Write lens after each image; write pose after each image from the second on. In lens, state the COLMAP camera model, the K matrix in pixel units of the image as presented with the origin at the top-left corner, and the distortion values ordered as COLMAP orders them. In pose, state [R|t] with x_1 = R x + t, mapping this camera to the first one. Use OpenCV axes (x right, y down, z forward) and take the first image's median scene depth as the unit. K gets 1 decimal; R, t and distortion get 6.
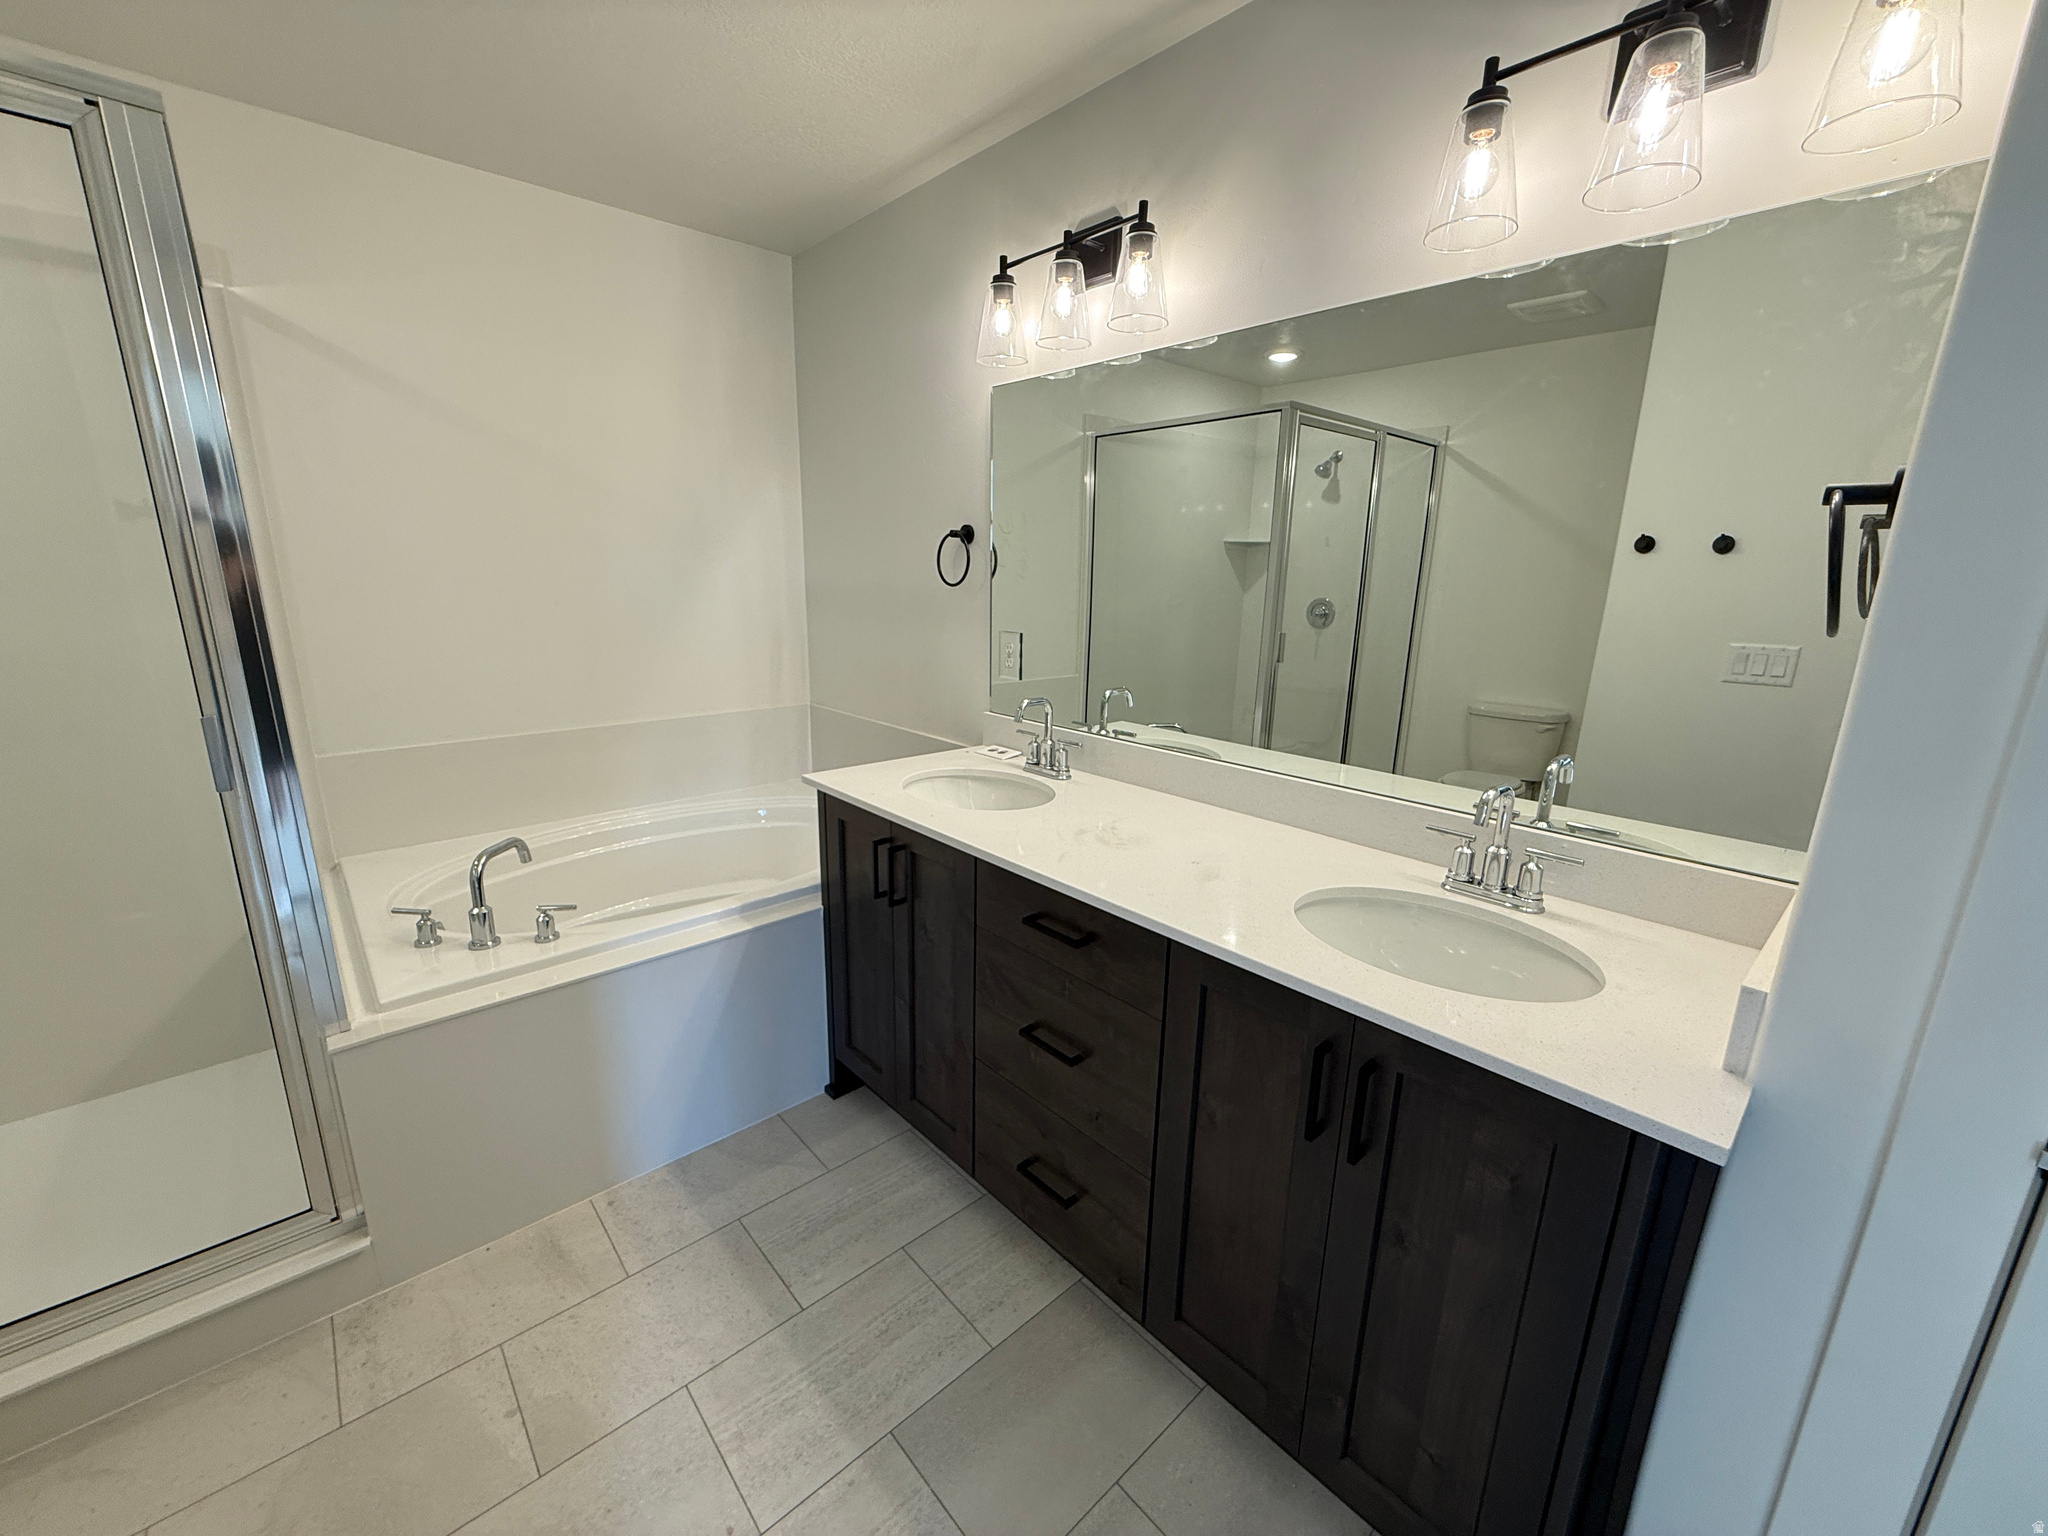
lens RADIAL K [[816.6, 0, 1018.5], [0, 816.6, 768.1], [0, 0, 1]] dist [-0.002815, 0.000051]
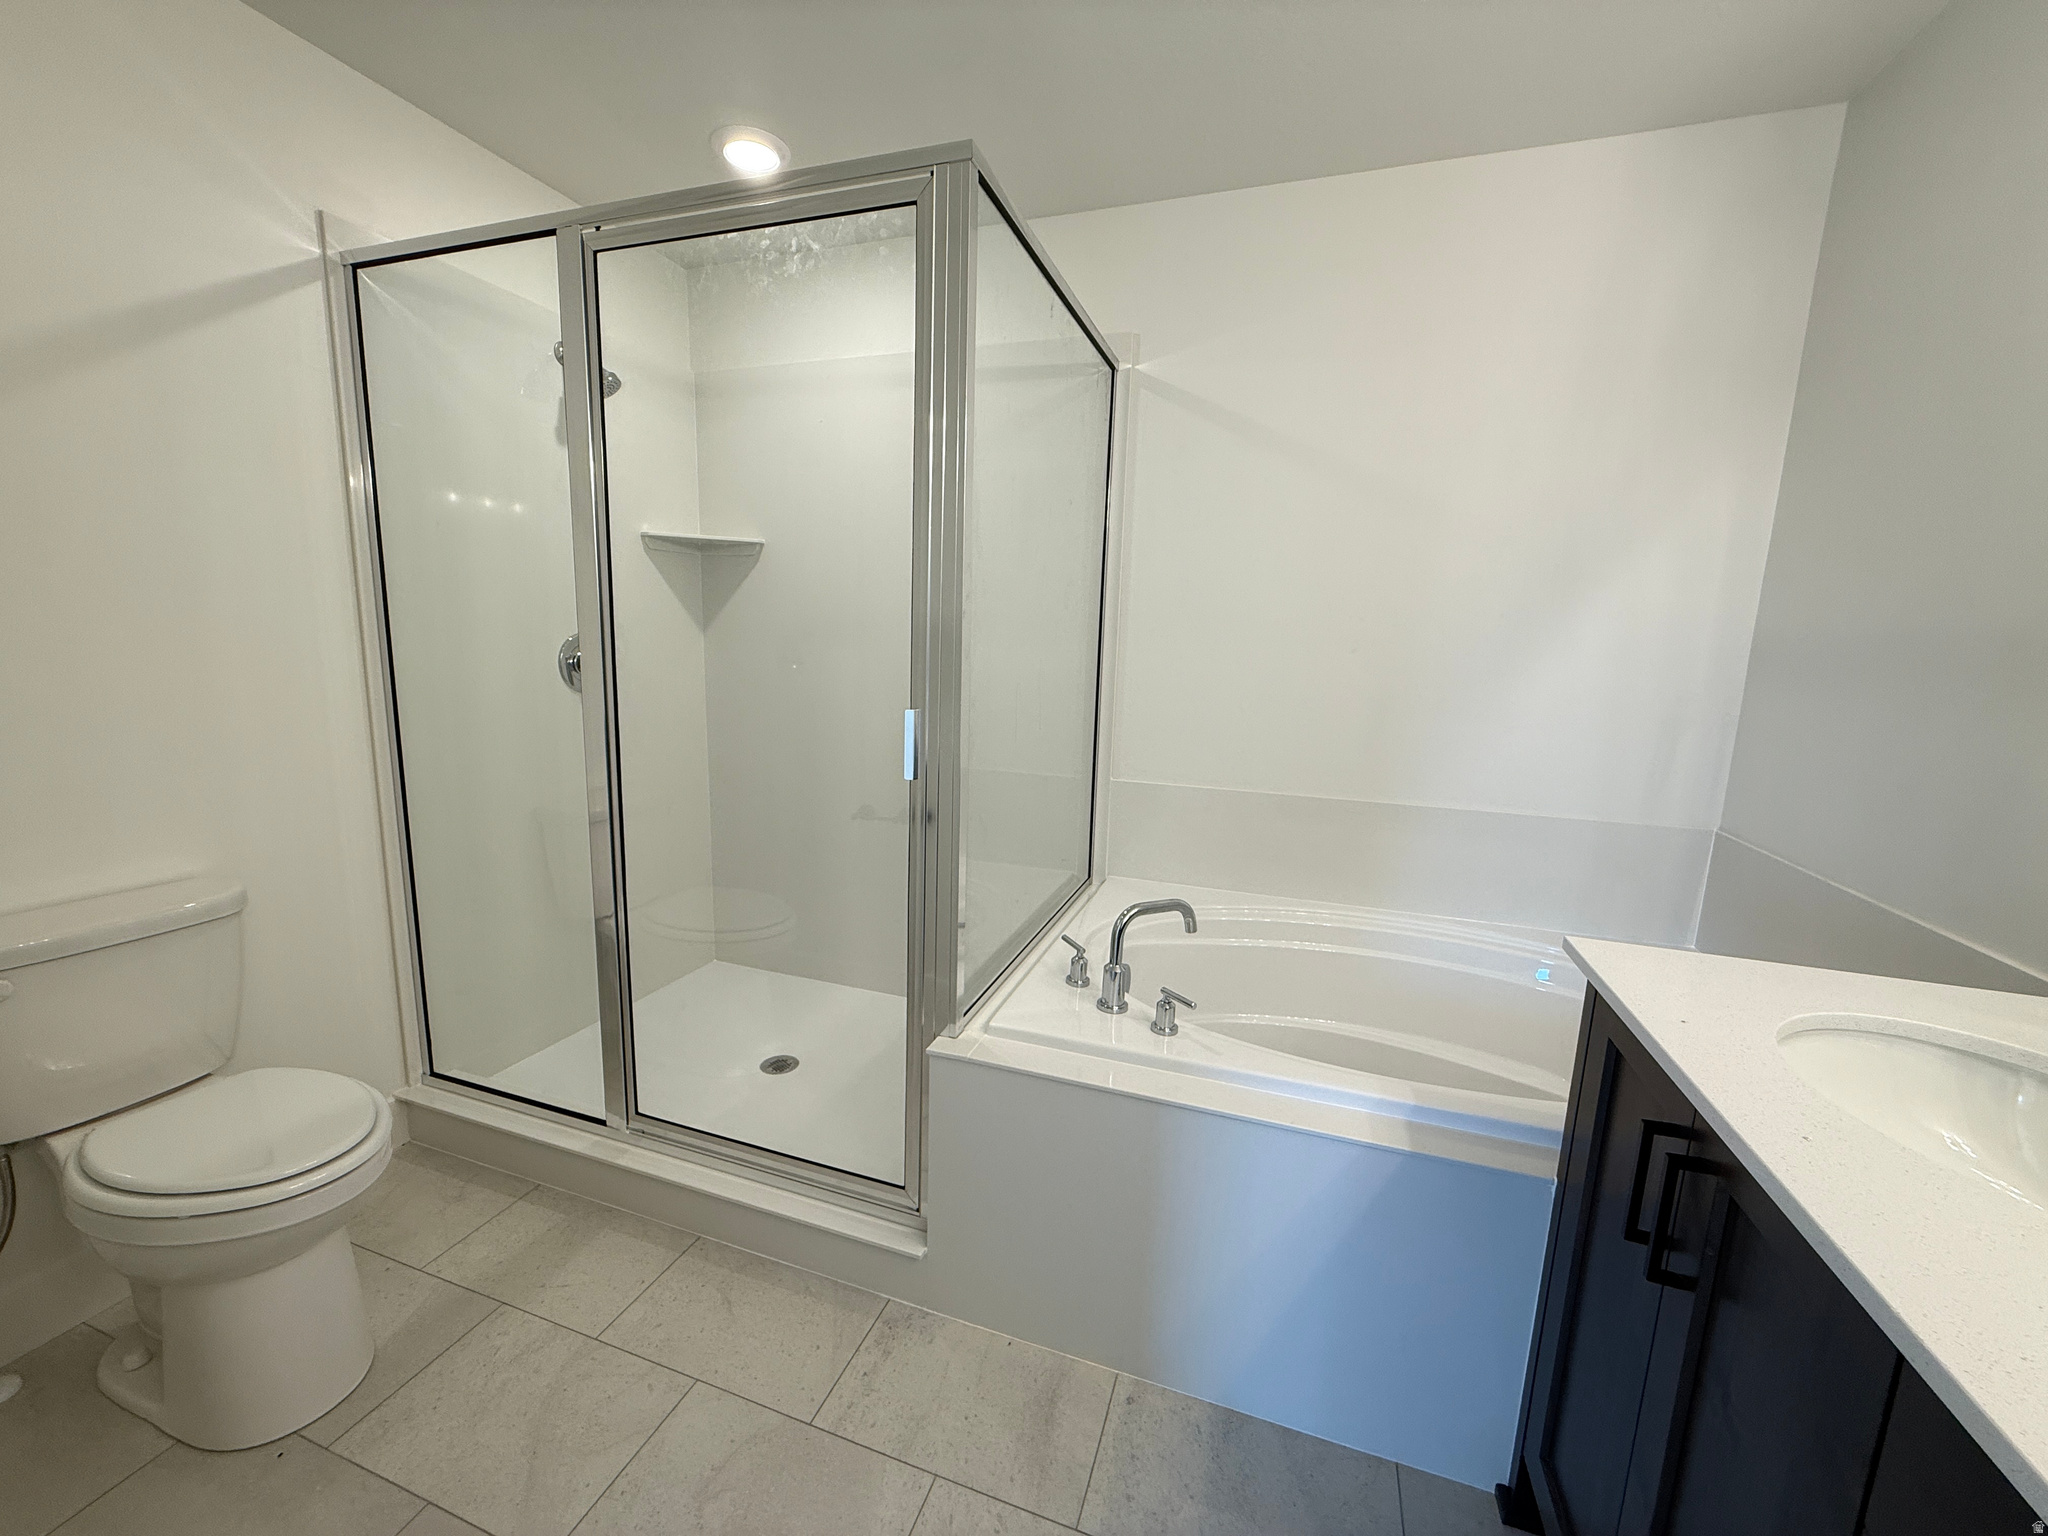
lens RADIAL K [[816.6, 0, 1020.4], [0, 816.6, 766.2], [0, 0, 1]] dist [-0.002815, 0.000051]
pose [[0.483084, 0.137749, -0.864671, 0.026456], [-0.229168, 0.973013, 0.026975, -0.038096], [0.845052, 0.185123, 0.501615, 0.415574]]
